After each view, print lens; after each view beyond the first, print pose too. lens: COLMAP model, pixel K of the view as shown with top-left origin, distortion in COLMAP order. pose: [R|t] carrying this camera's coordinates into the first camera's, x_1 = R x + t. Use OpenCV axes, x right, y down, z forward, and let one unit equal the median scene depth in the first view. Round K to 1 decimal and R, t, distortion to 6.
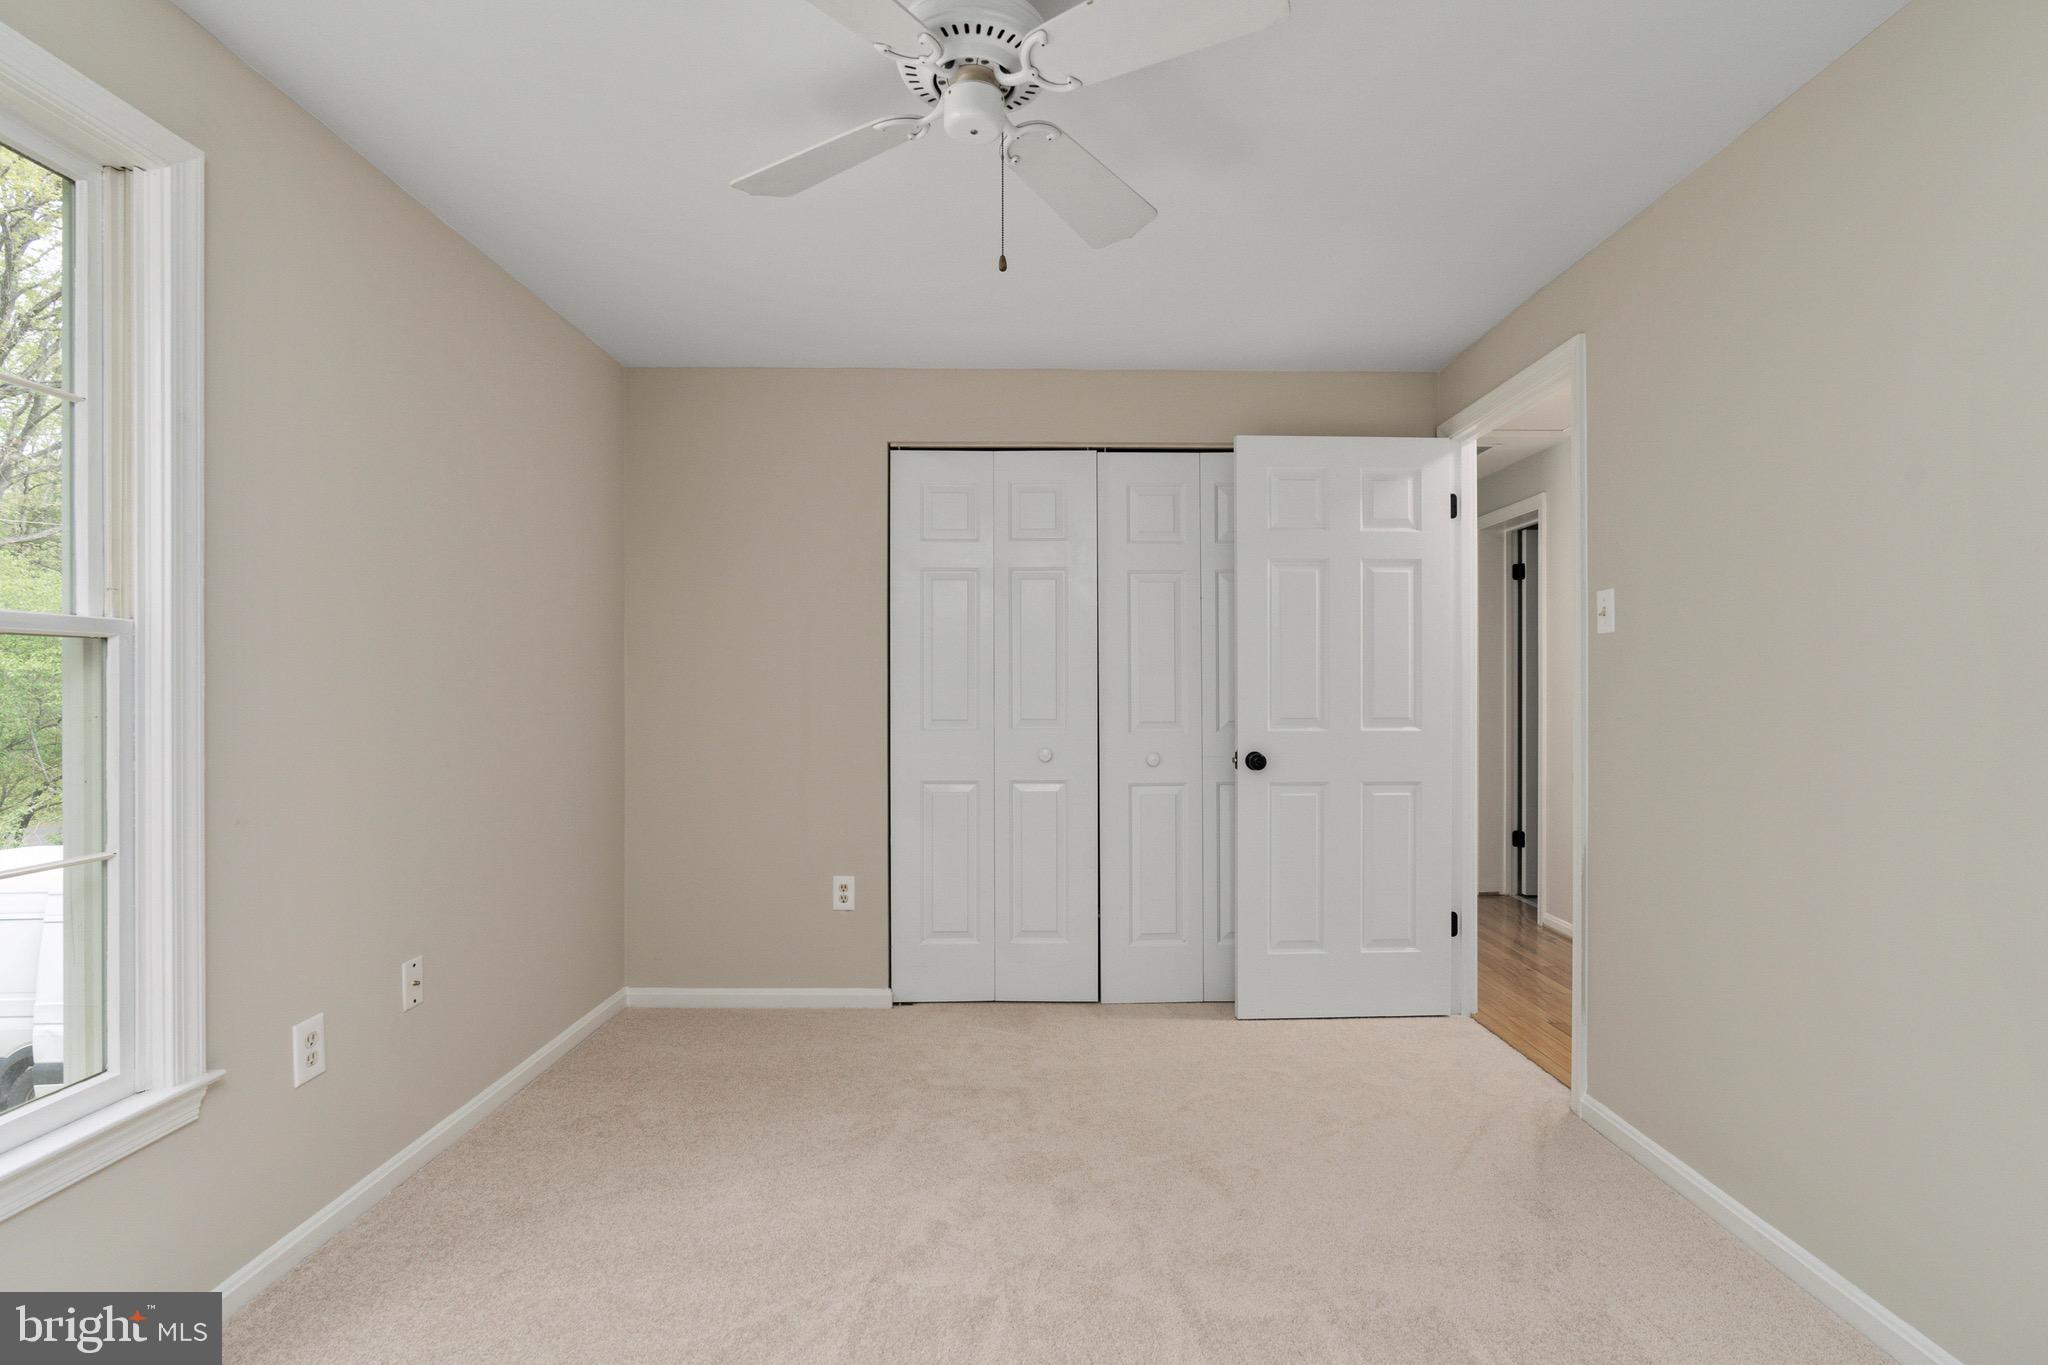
lens RADIAL K [[942.3, 0, 1029.0], [0, 942.3, 687.0], [0, 0, 1]] dist [-0.021961, 0.012431]
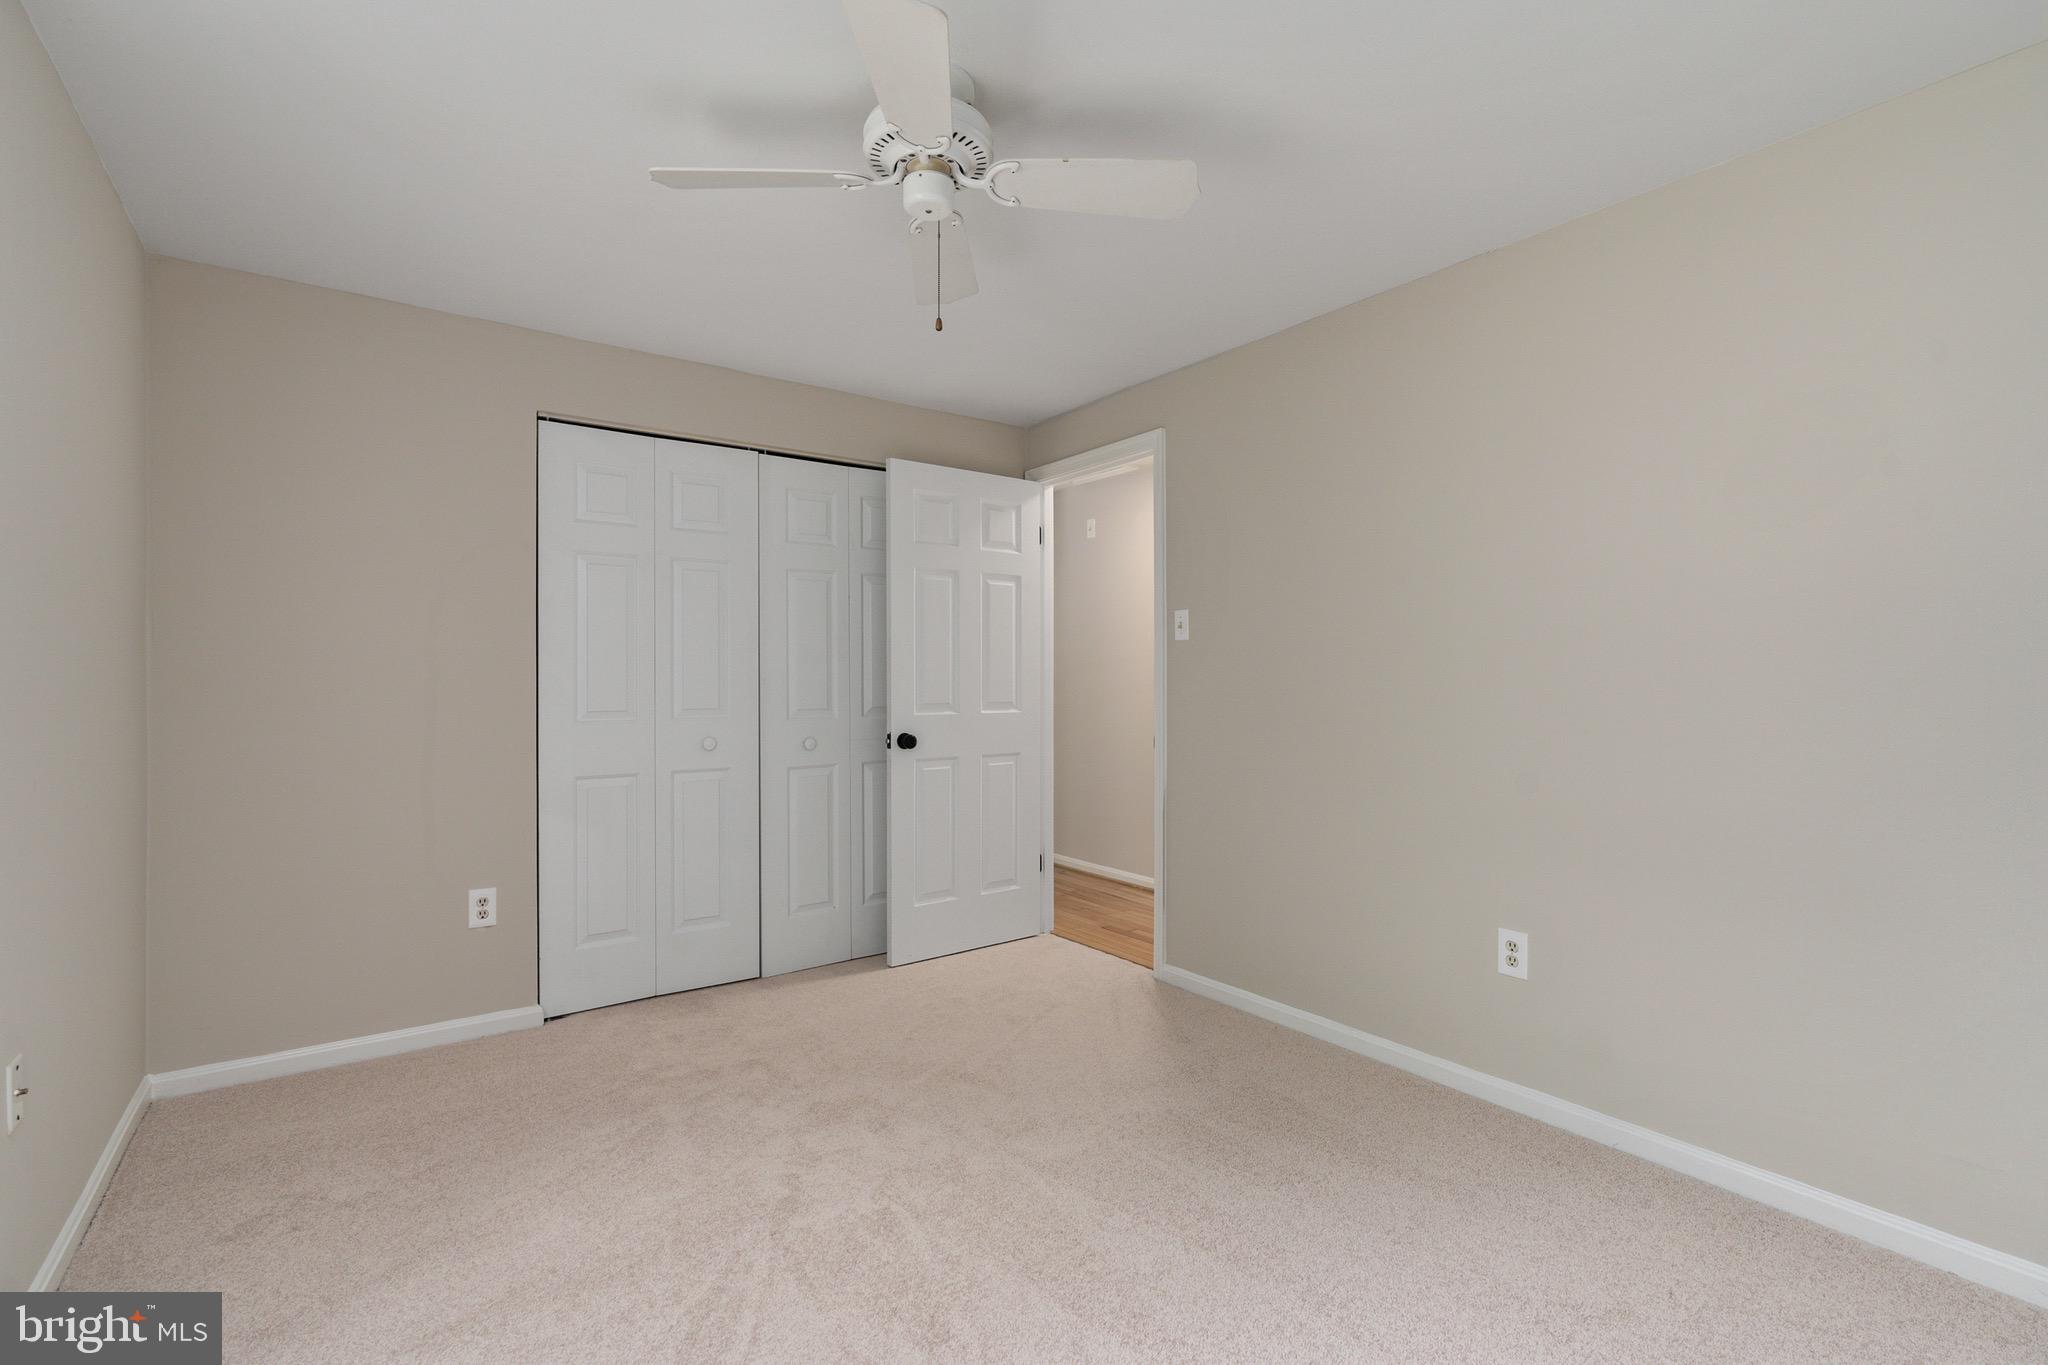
lens RADIAL K [[920.0, 0, 1031.1], [0, 920.0, 677.2], [0, 0, 1]] dist [-0.013270, 0.005459]
pose [[0.812213, 0.000852, 0.583360, -0.289900], [-0.000803, 1.000000, -0.000343, 0.000038], [-0.583360, -0.000189, 0.812214, -0.010304]]
